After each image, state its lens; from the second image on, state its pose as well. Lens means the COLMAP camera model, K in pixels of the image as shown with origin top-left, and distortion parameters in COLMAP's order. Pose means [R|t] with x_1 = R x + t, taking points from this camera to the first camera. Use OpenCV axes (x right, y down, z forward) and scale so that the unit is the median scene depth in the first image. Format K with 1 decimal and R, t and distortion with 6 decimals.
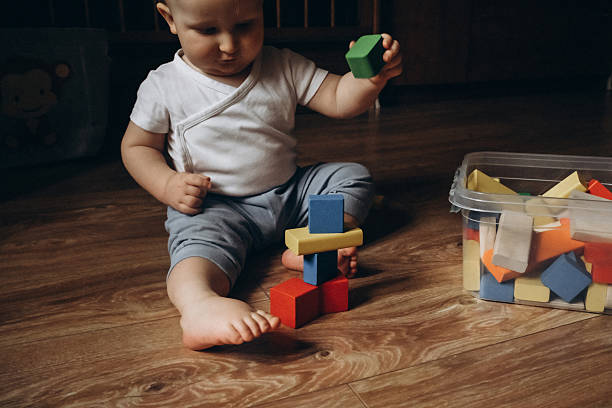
lens RADIAL K [[646.2, 0, 306.0], [0, 646.2, 204.0], [0, 0, 1]] dist [-0.042134, 0.003749]
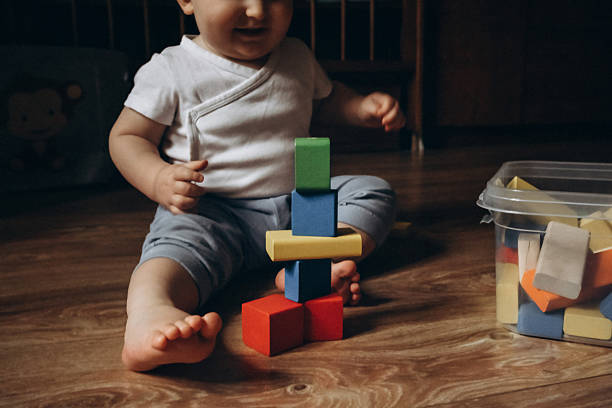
lens RADIAL K [[646.2, 0, 292.5], [0, 646.2, 205.6], [0, 0, 1]] dist [-0.030946, -0.006370]
pose [[0.993264, 0.021003, -0.113957, 0.092298], [-0.033408, 0.993582, -0.108069, 0.092569], [0.110956, 0.111148, 0.987590, 0.206541]]
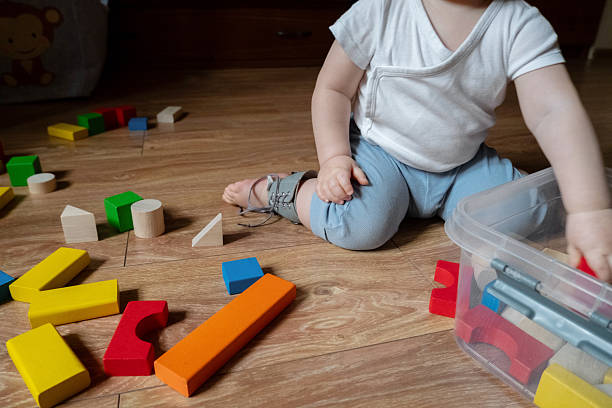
lens RADIAL K [[477.1, 0, 306.0], [0, 477.1, 204.0], [0, 0, 1]] dist [-0.014534, -0.001522]
pose [[0.990260, 0.084661, -0.110531, 0.306415], [-0.066647, 0.985258, 0.157560, -0.082580], [0.122241, -0.148659, 0.981304, 0.357959]]
